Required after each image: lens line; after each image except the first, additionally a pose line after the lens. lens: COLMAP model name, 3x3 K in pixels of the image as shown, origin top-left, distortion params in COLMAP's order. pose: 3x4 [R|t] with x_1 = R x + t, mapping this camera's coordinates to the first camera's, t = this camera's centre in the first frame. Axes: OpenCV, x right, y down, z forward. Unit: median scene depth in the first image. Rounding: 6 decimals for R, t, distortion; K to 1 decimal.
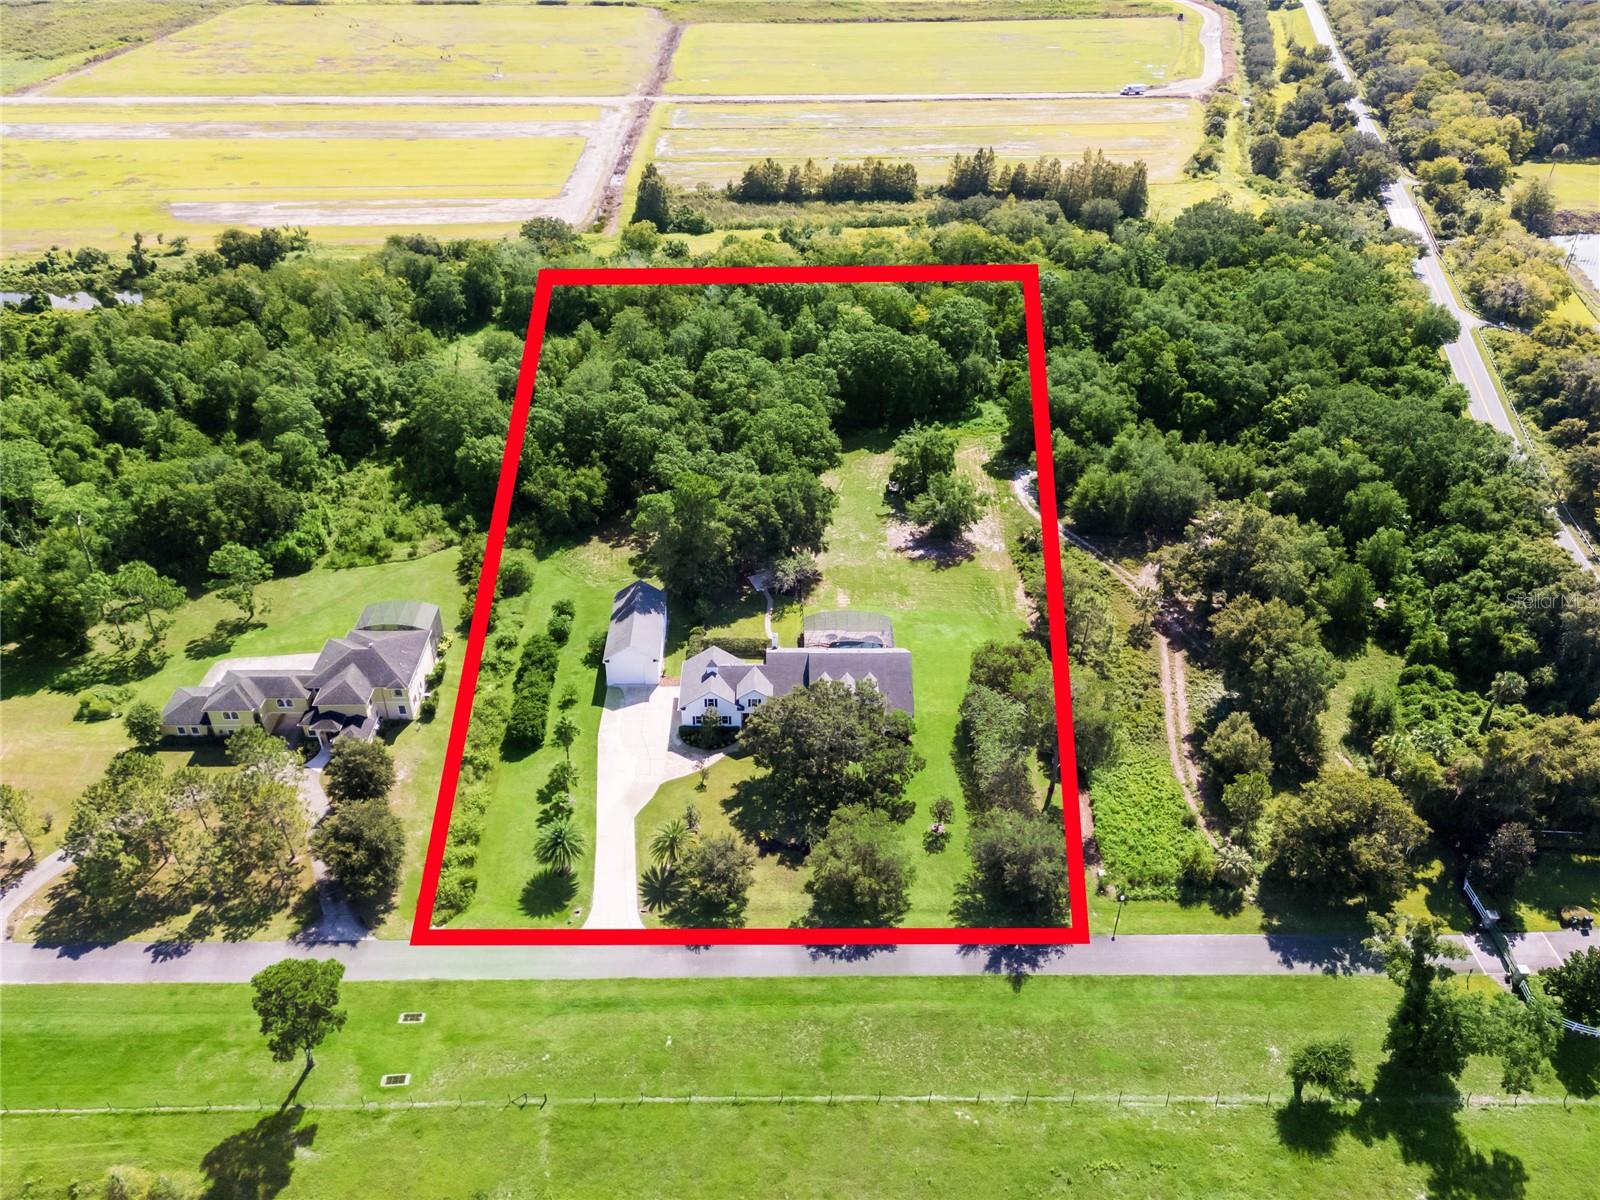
lens RADIAL K [[1119.0, 0, 800.0], [0, 1119.0, 600.0], [0, 0, 1]] dist [0.034440, 0.000928]
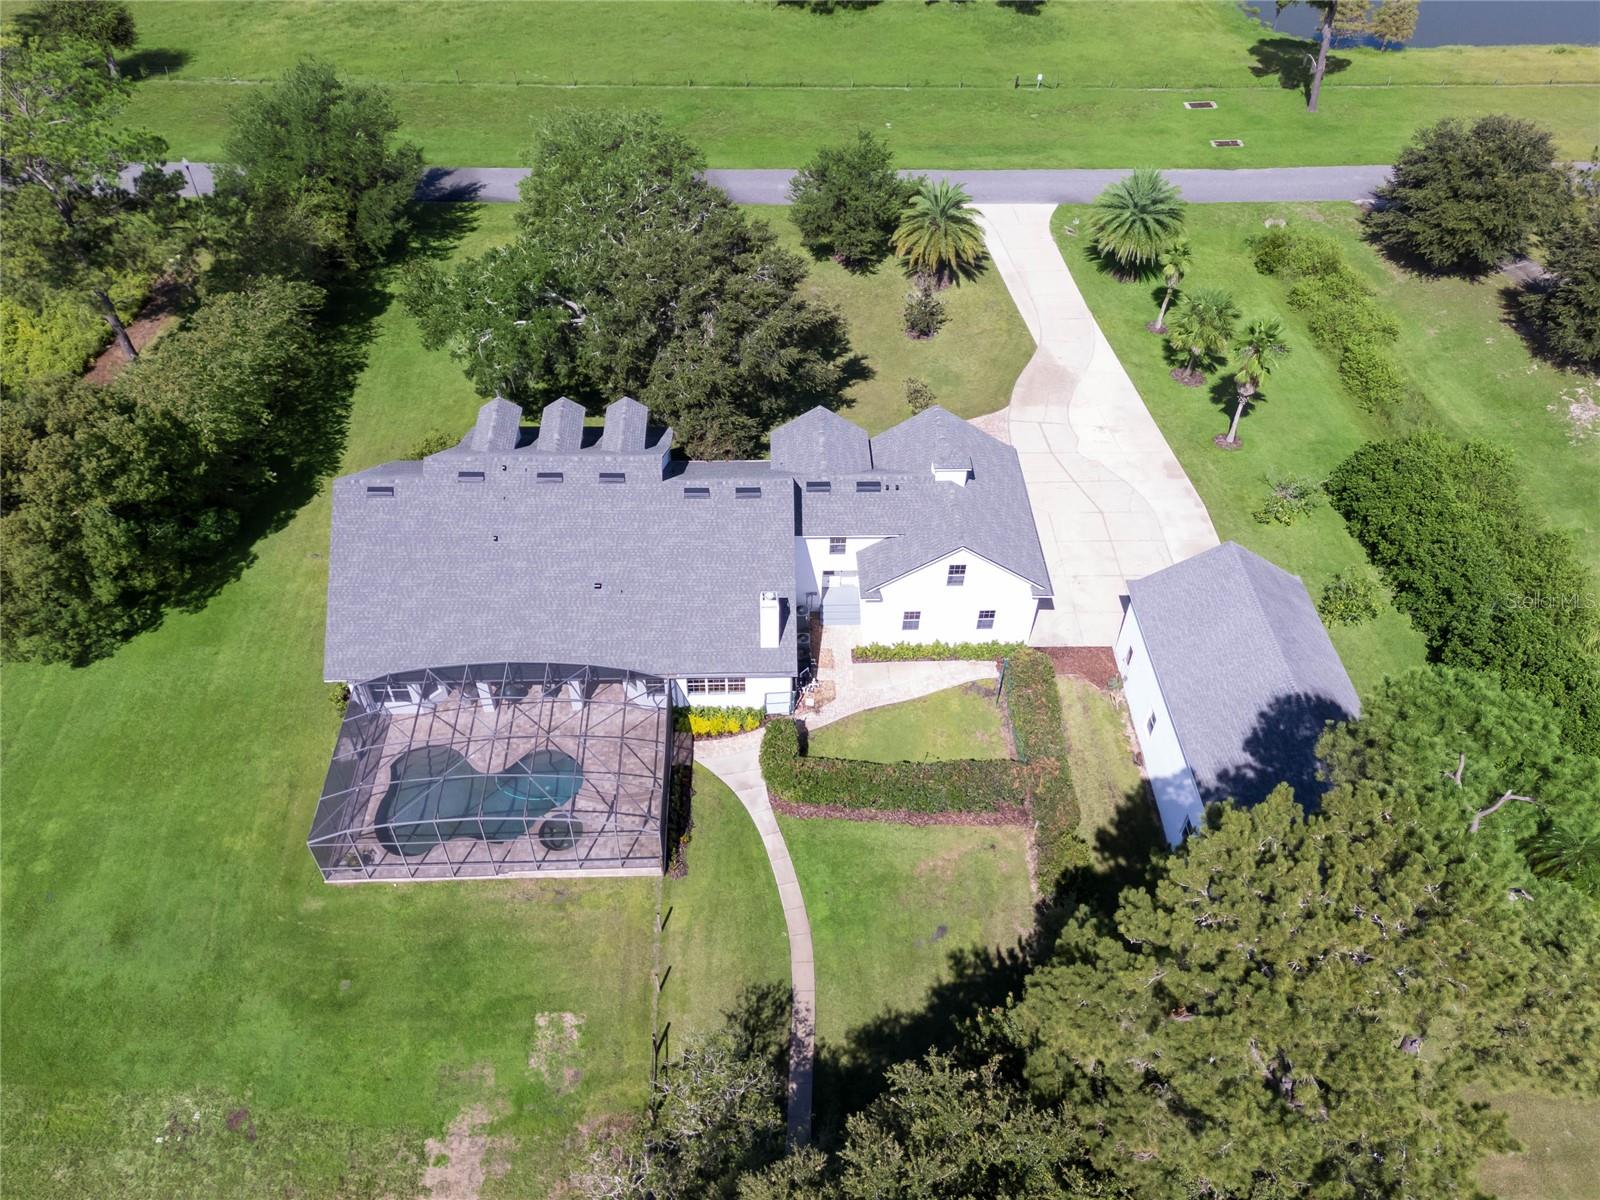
lens RADIAL K [[1116.5, 0, 800.2], [0, 1116.5, 634.6], [0, 0, 1]] dist [0.023178, -0.000867]
pose [[-0.999482, -0.003982, -0.031944, -0.023425], [-0.032182, 0.099498, 0.994517, -0.278582], [-0.000781, 0.995030, -0.099574, 1.120980]]
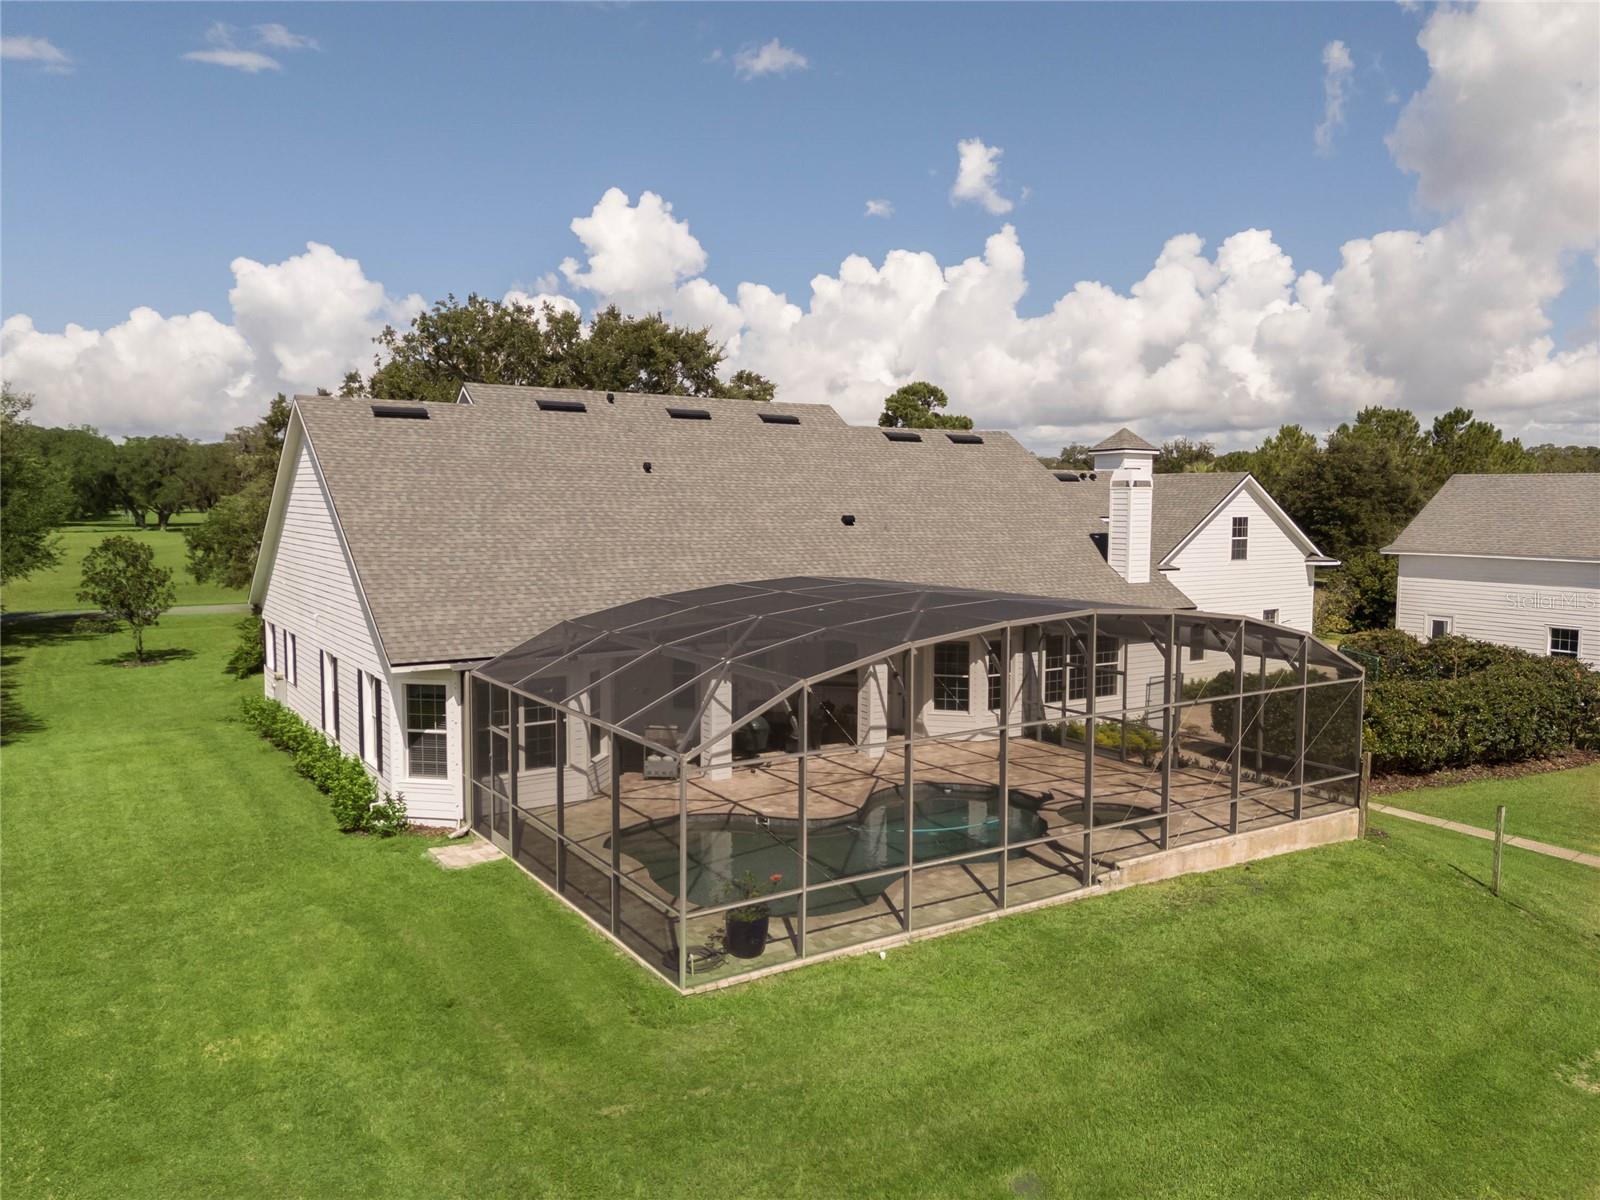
lens RADIAL K [[1197.4, 0, 773.3], [0, 1197.4, 600.3], [0, 0, 1]] dist [0.003750, -0.000927]
pose [[-0.855466, 0.031065, -0.516927, 0.133634], [-0.319647, 0.753678, 0.574278, -0.050502], [0.407436, 0.656509, -0.634816, 1.198348]]
